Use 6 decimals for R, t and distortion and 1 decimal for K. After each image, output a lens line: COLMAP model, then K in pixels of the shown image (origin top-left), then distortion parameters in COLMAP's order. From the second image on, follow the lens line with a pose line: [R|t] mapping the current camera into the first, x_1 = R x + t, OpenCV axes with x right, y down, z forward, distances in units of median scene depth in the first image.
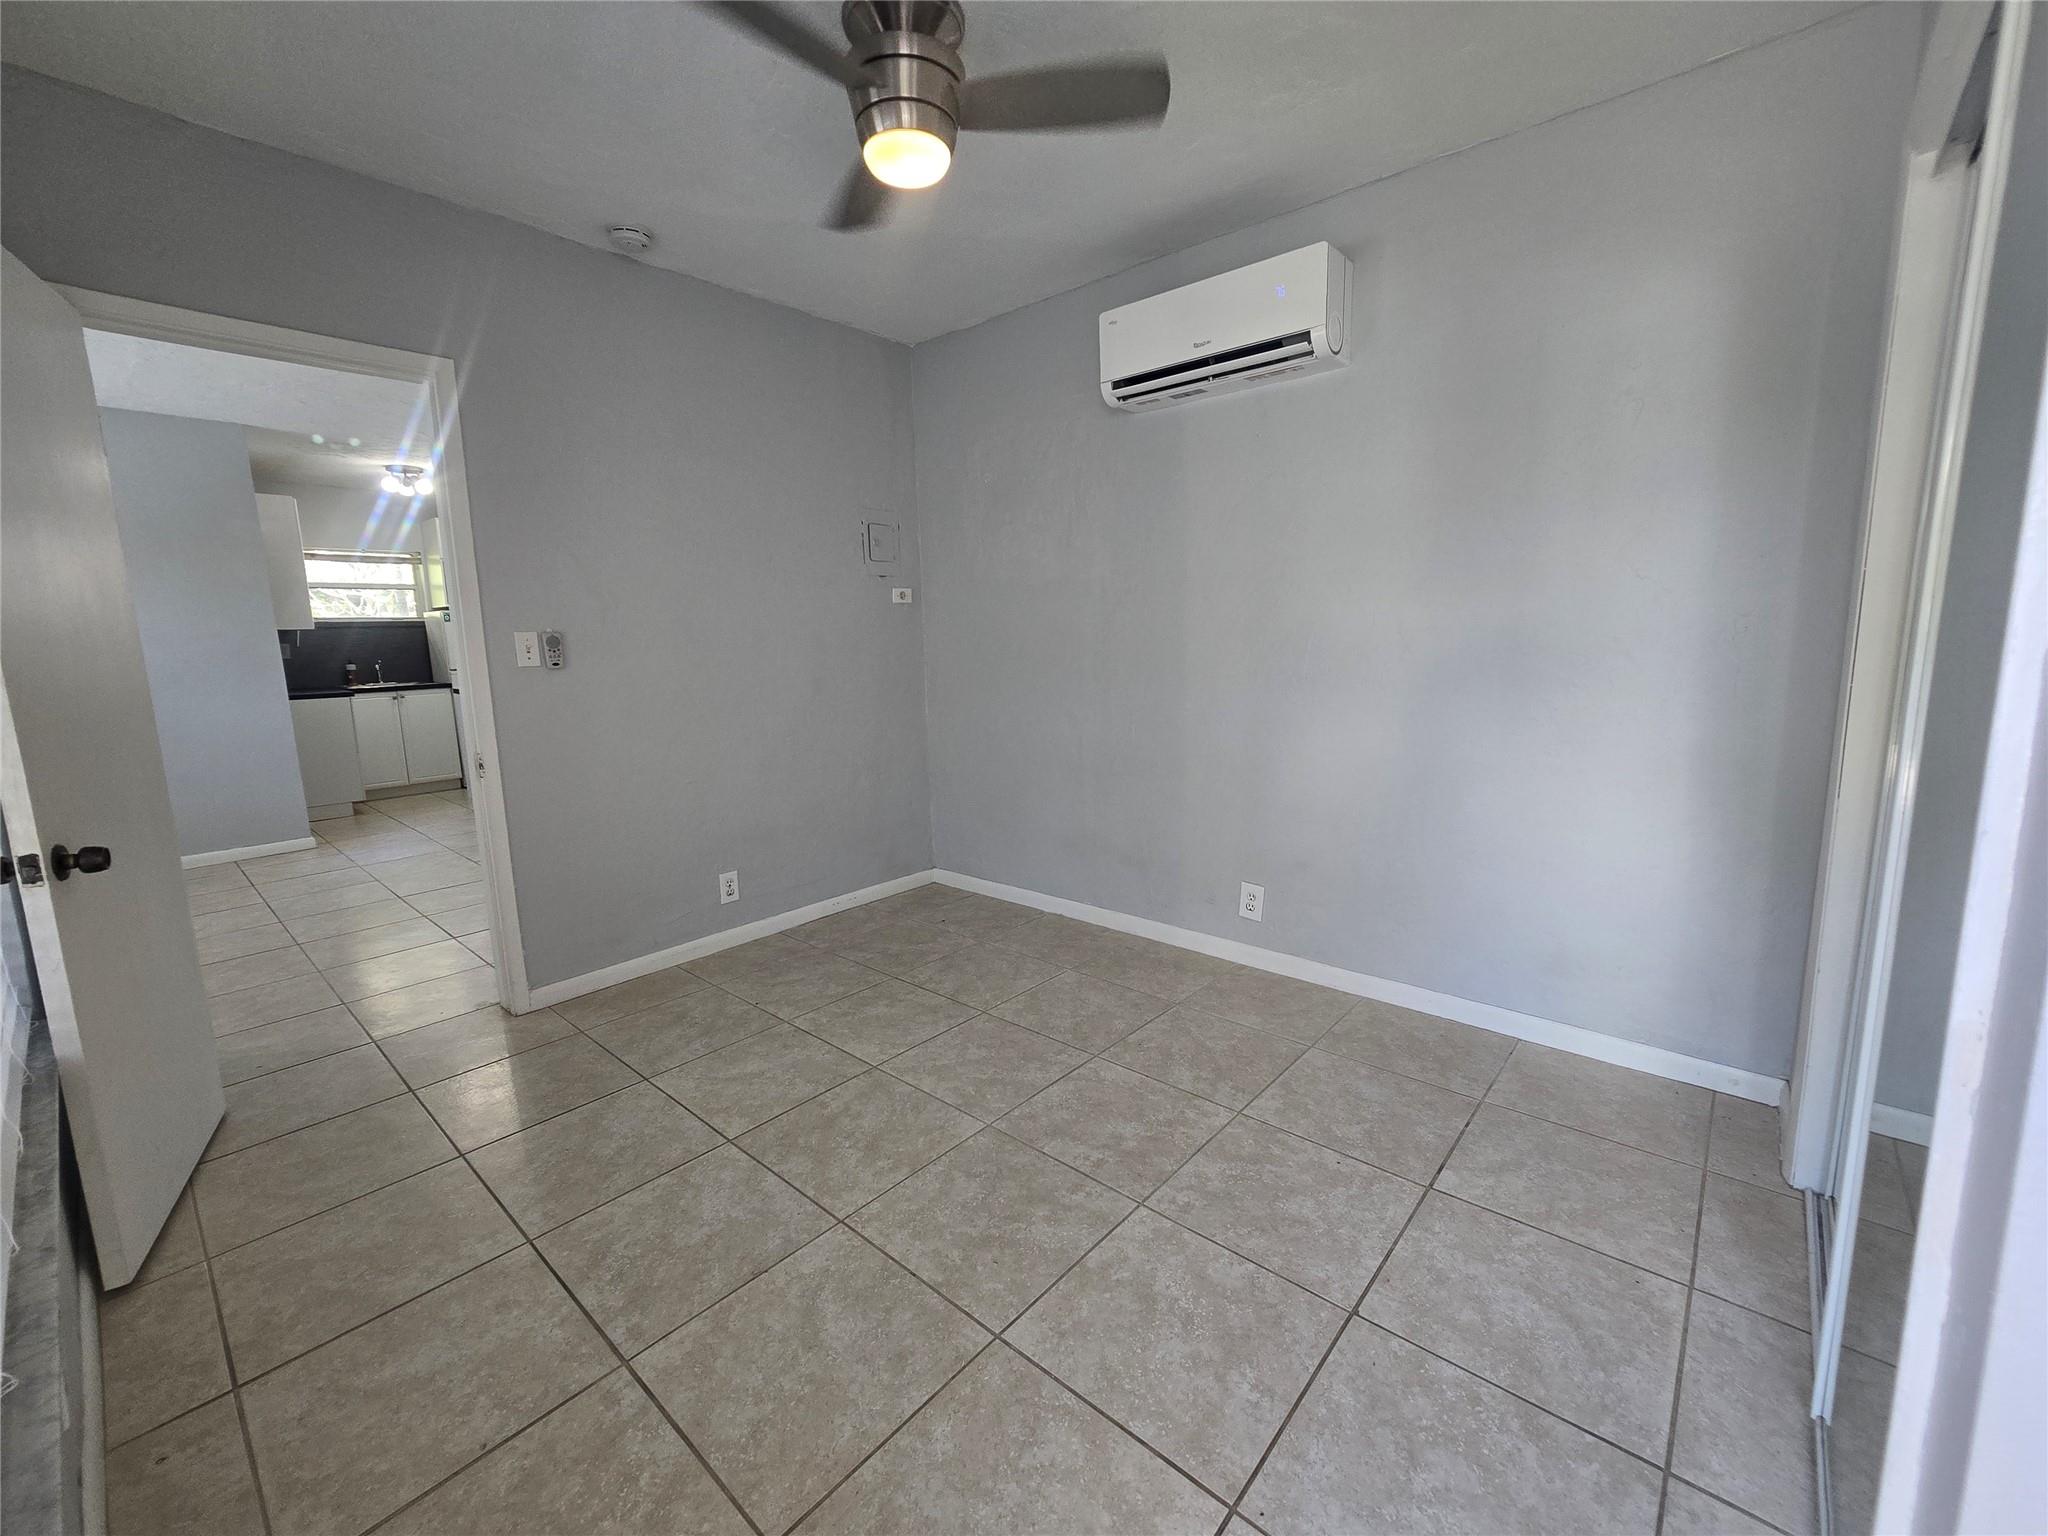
lens RADIAL K [[838.3, 0, 1026.8], [0, 838.3, 759.4], [0, 0, 1]] dist [-0.004069, 0.000709]
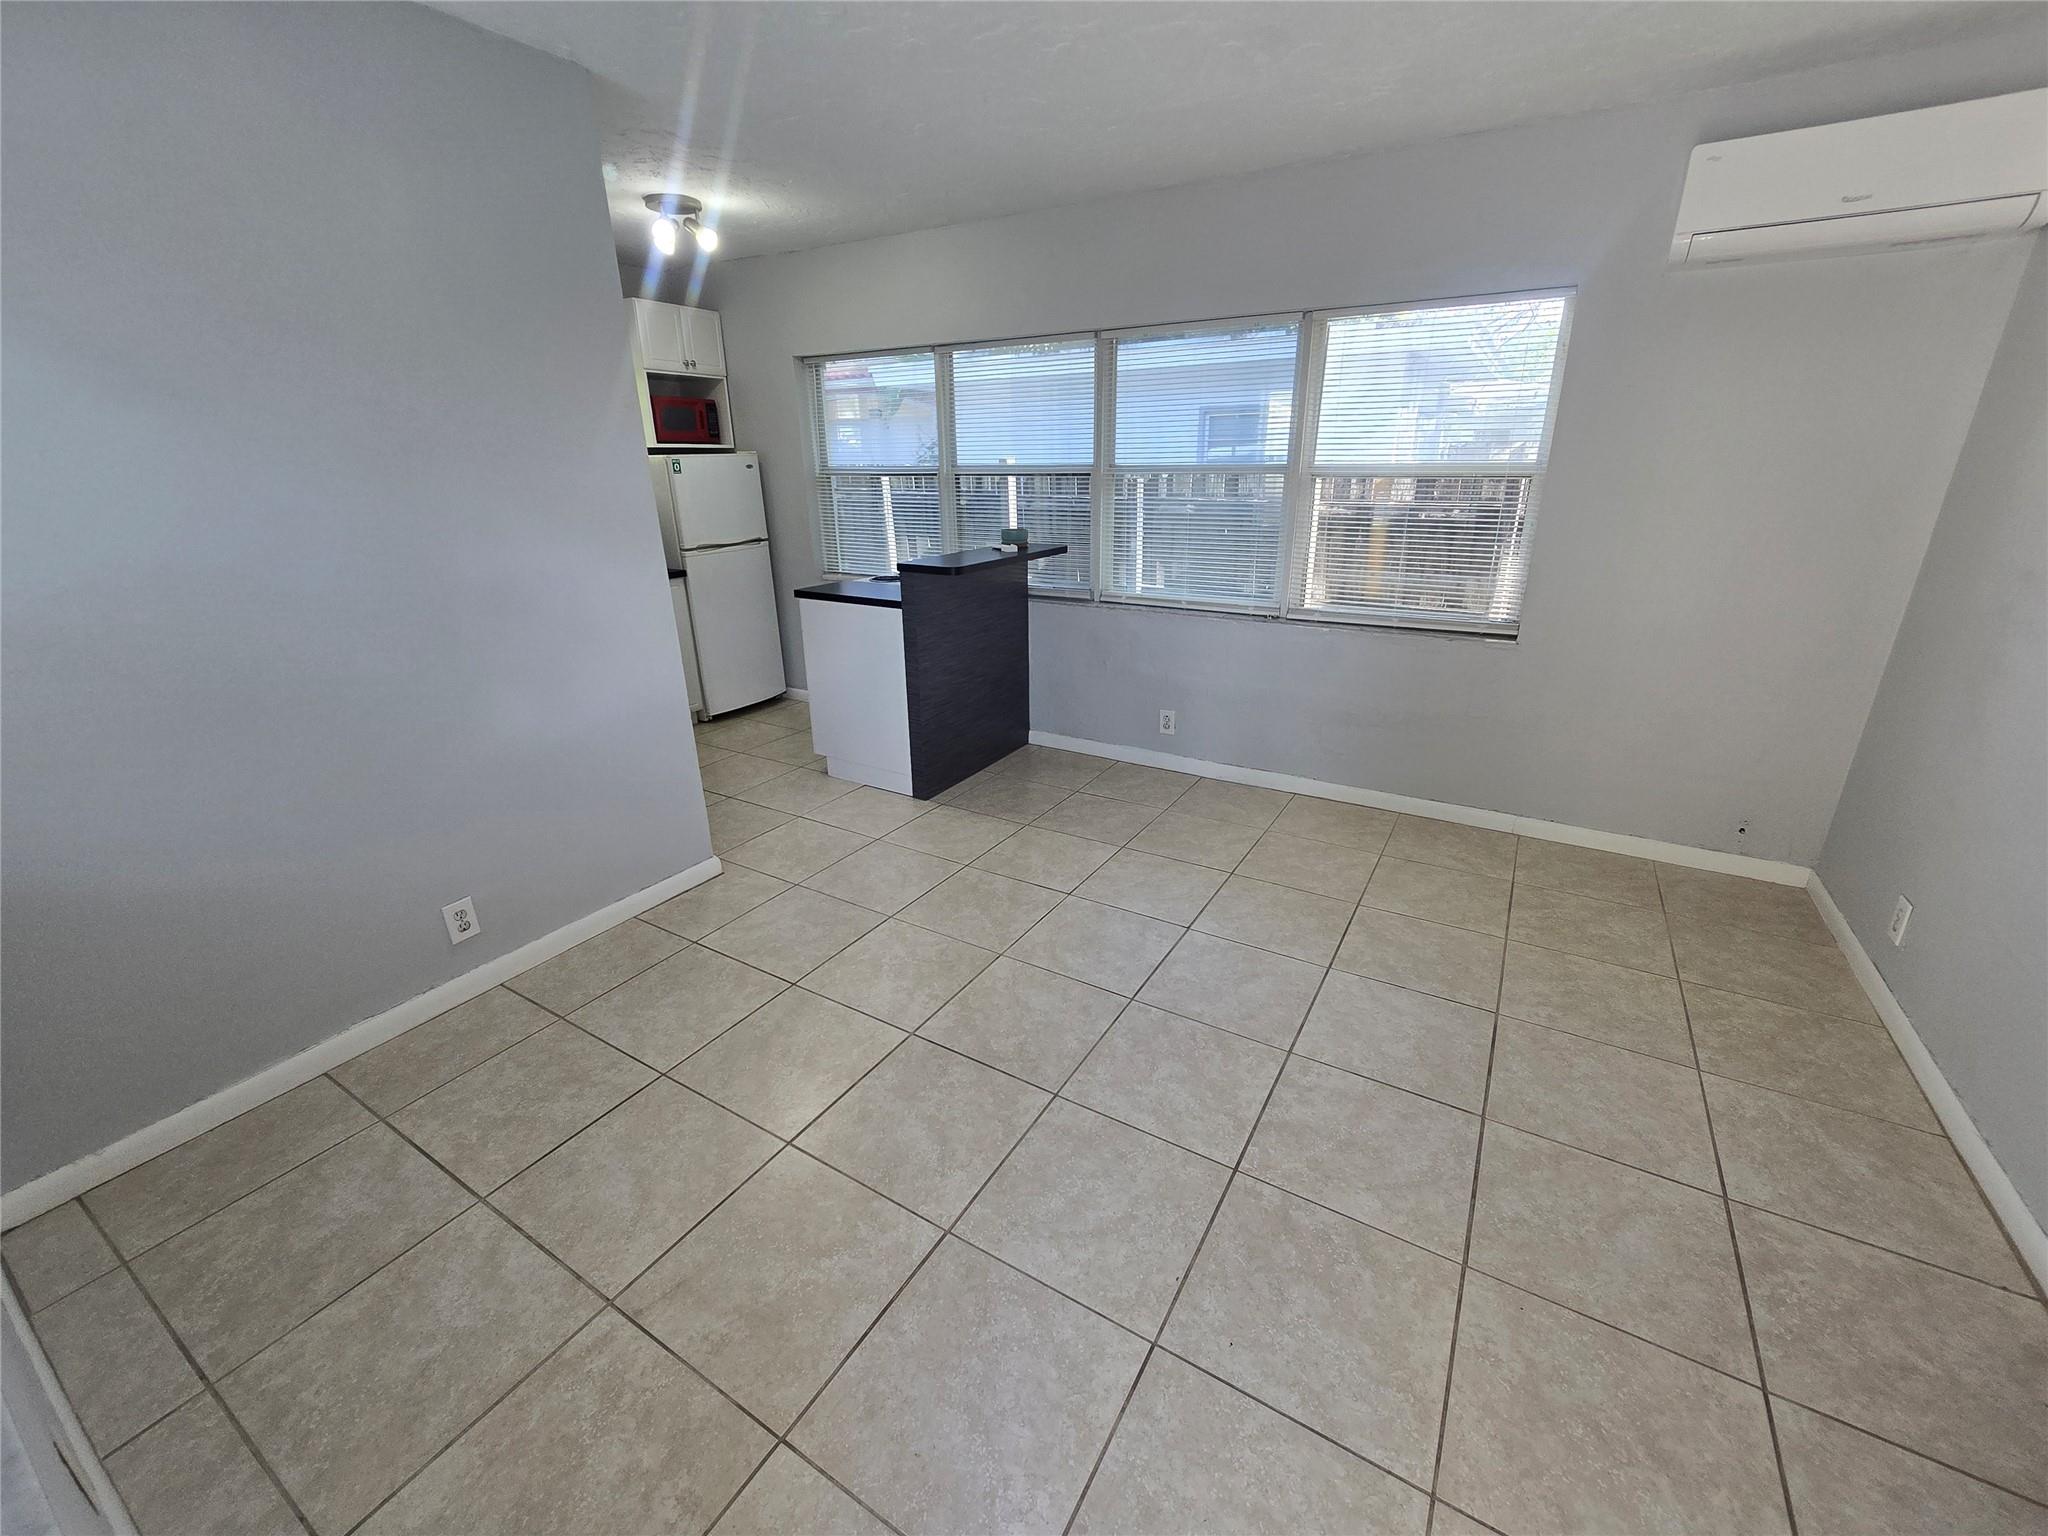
lens RADIAL K [[838.3, 0, 1022.0], [0, 838.3, 761.6], [0, 0, 1]] dist [-0.004069, 0.000709]
pose [[0.984976, -0.048952, 0.165608, -1.677739], [0.016317, 0.981073, 0.192949, -0.203938], [-0.171919, -0.187348, 0.967132, 0.880349]]
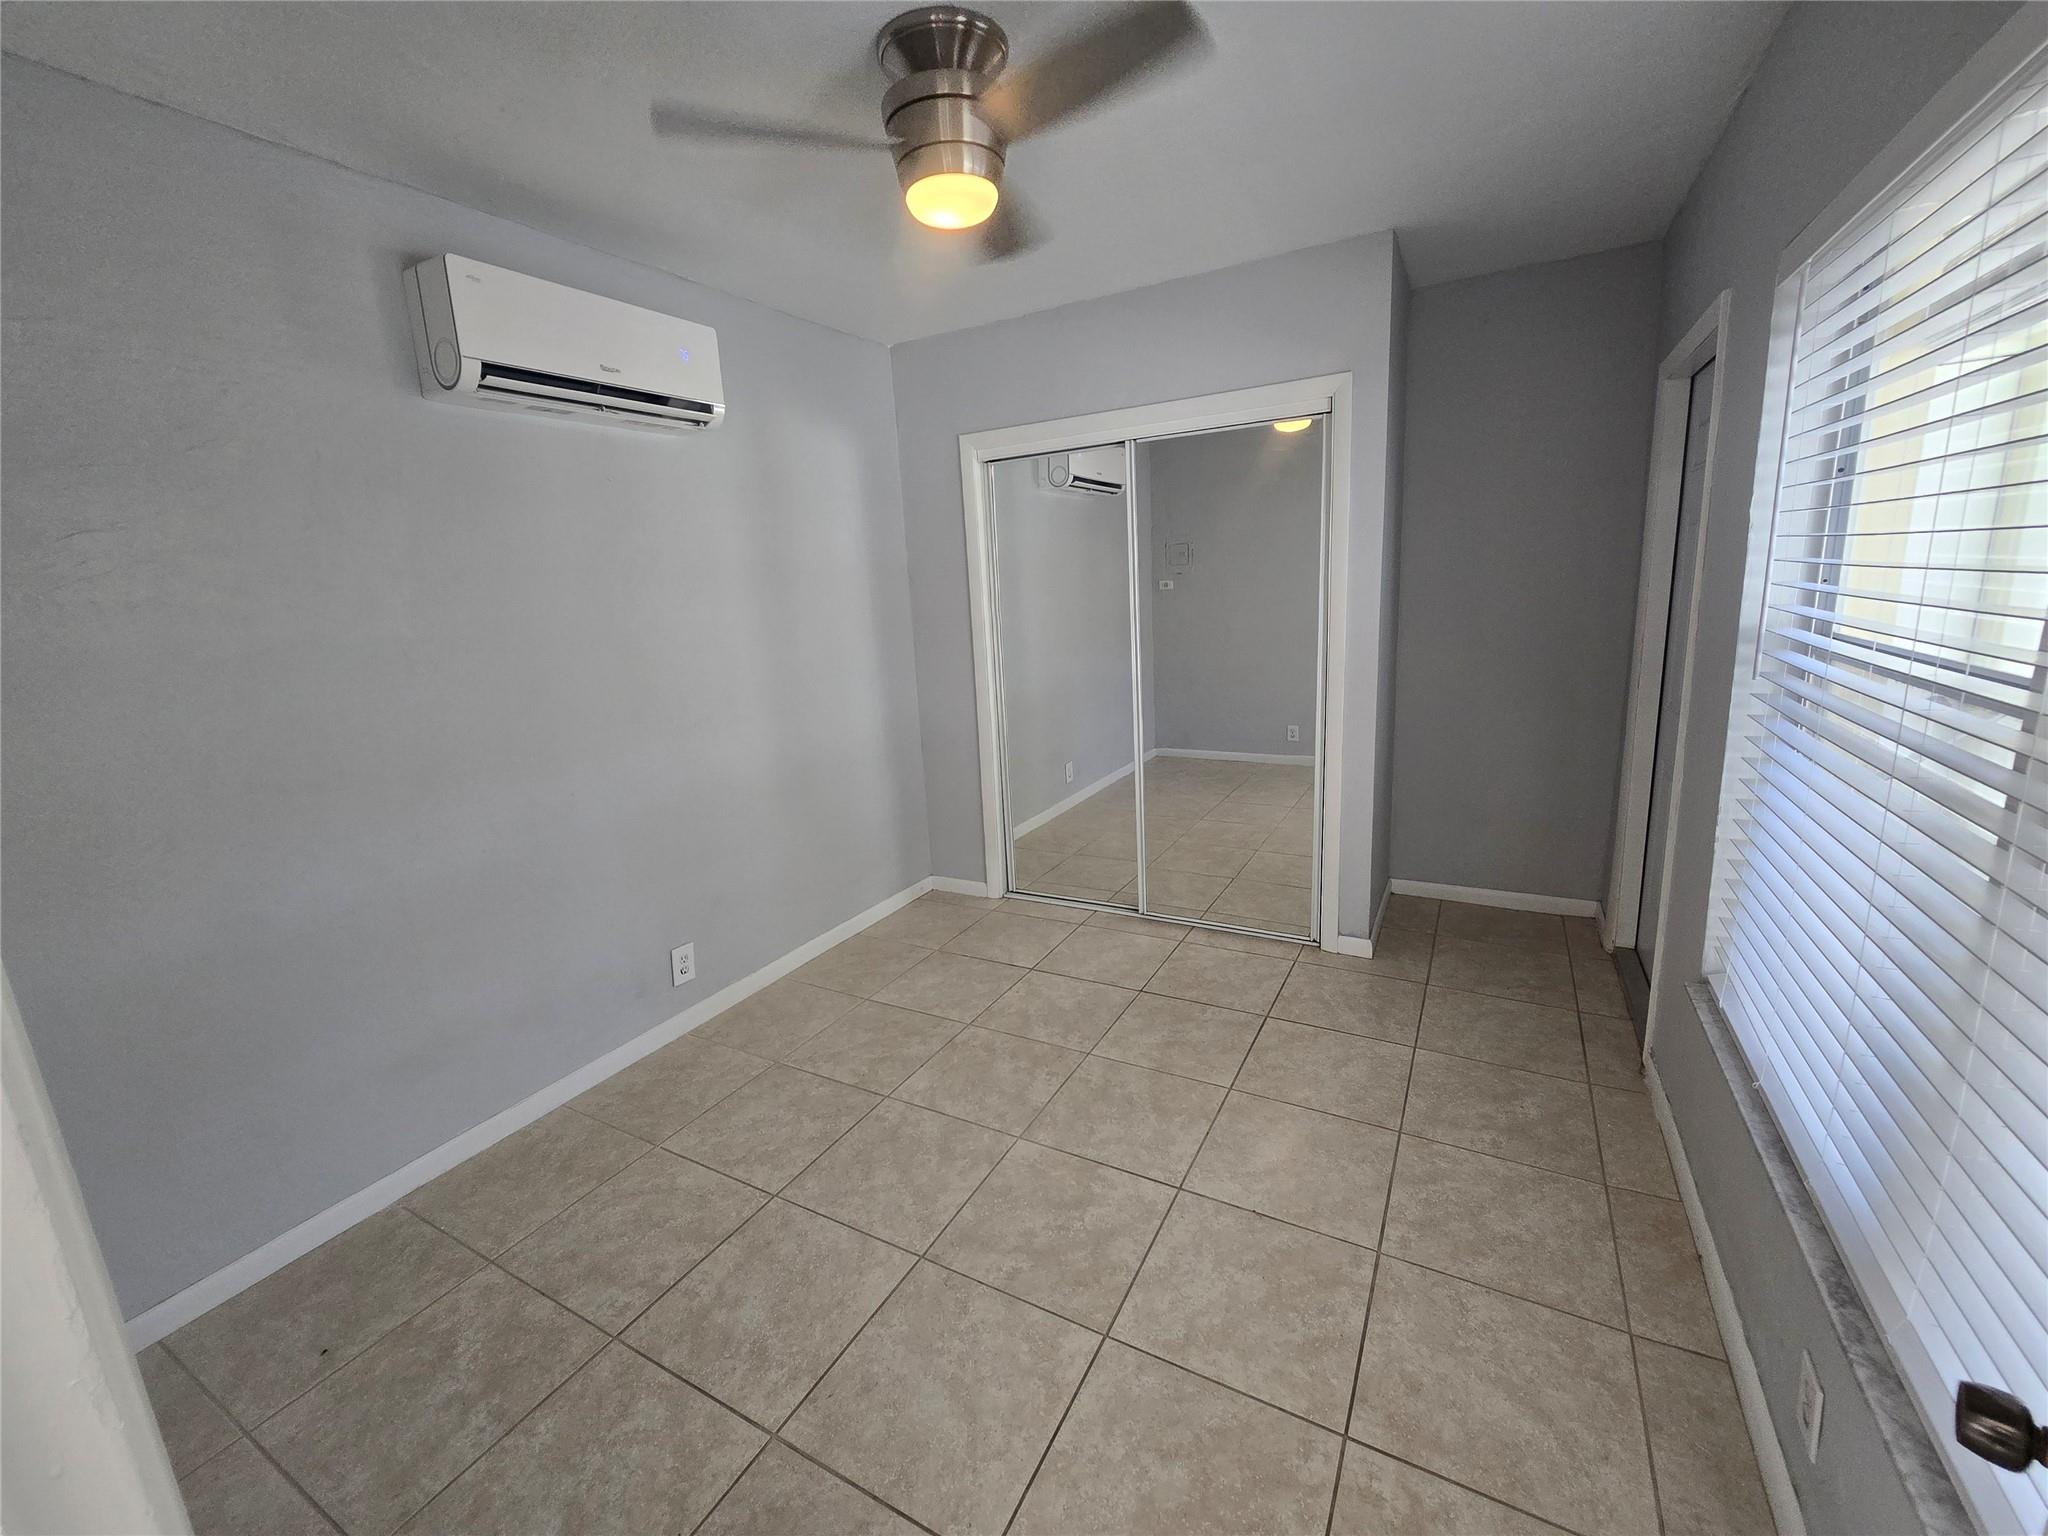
lens RADIAL K [[838.3, 0, 1016.0], [0, 838.3, 757.2], [0, 0, 1]] dist [-0.004069, 0.000709]
pose [[-0.200144, -0.172667, 0.964432, -0.939617], [0.208175, 0.954378, 0.214069, -0.247900], [-0.957395, 0.243615, -0.155068, 0.986608]]
